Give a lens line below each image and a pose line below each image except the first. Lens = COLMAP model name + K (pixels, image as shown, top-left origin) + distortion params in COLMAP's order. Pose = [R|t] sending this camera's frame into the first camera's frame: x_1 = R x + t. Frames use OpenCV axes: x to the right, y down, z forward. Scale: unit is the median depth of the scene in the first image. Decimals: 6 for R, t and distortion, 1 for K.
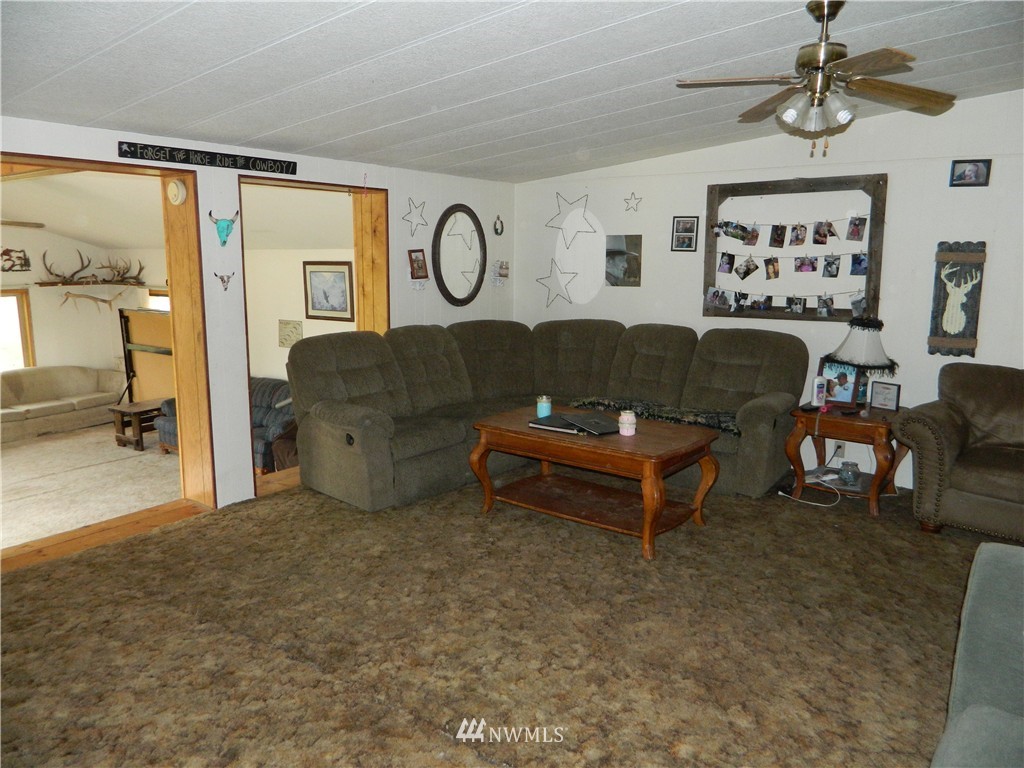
lens RADIAL K [[758.7, 0, 511.9], [0, 758.7, 382.0], [0, 0, 1]] dist [0.006348, -0.004156]
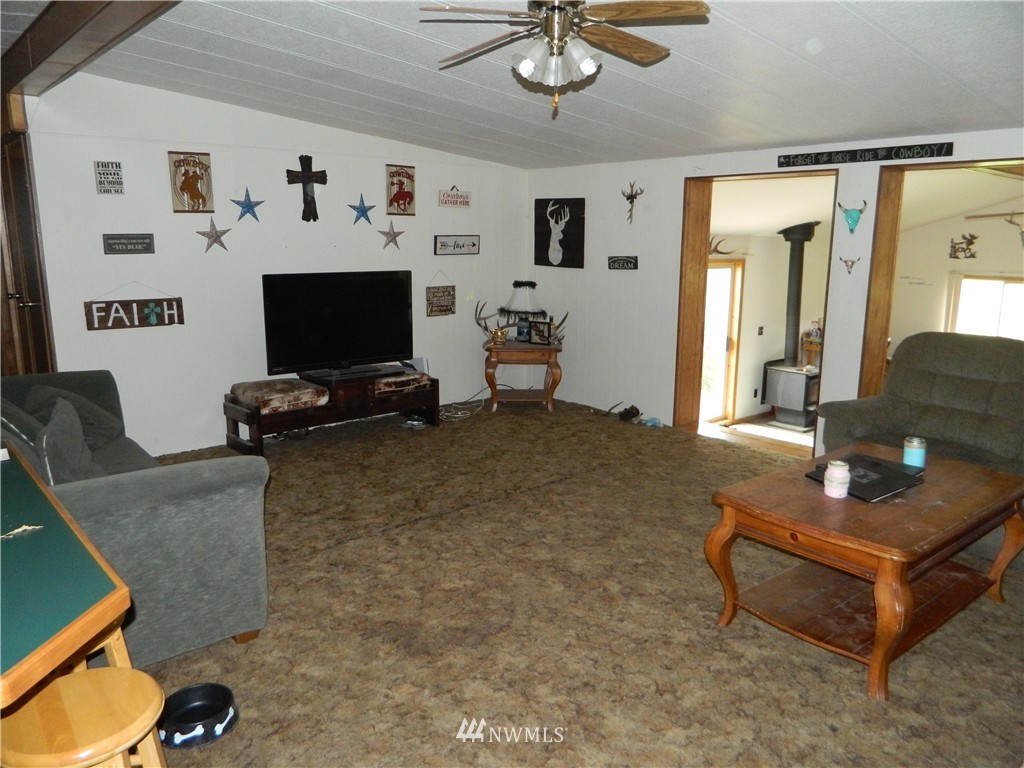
lens RADIAL K [[758.7, 0, 514.9], [0, 758.7, 385.0], [0, 0, 1]] dist [0.006348, -0.004156]
pose [[-0.223468, 0.183908, -0.957204, 0.372068], [-0.174859, 0.958543, 0.224988, -0.058182], [0.958899, 0.217653, -0.182045, 0.346612]]
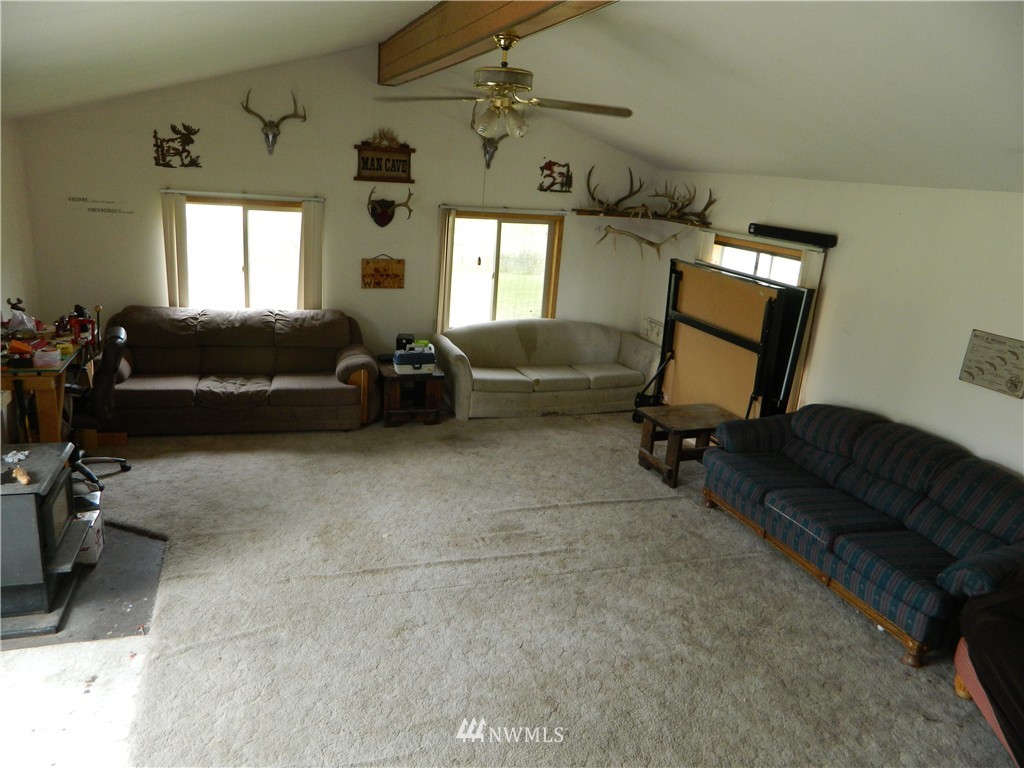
lens RADIAL K [[758.7, 0, 509.4], [0, 758.7, 379.6], [0, 0, 1]] dist [0.006348, -0.004156]
pose [[0.816843, 0.213567, -0.535870, -0.248032], [-0.167296, 0.976723, 0.134252, -0.057743], [0.552068, -0.020014, 0.833559, 0.346741]]
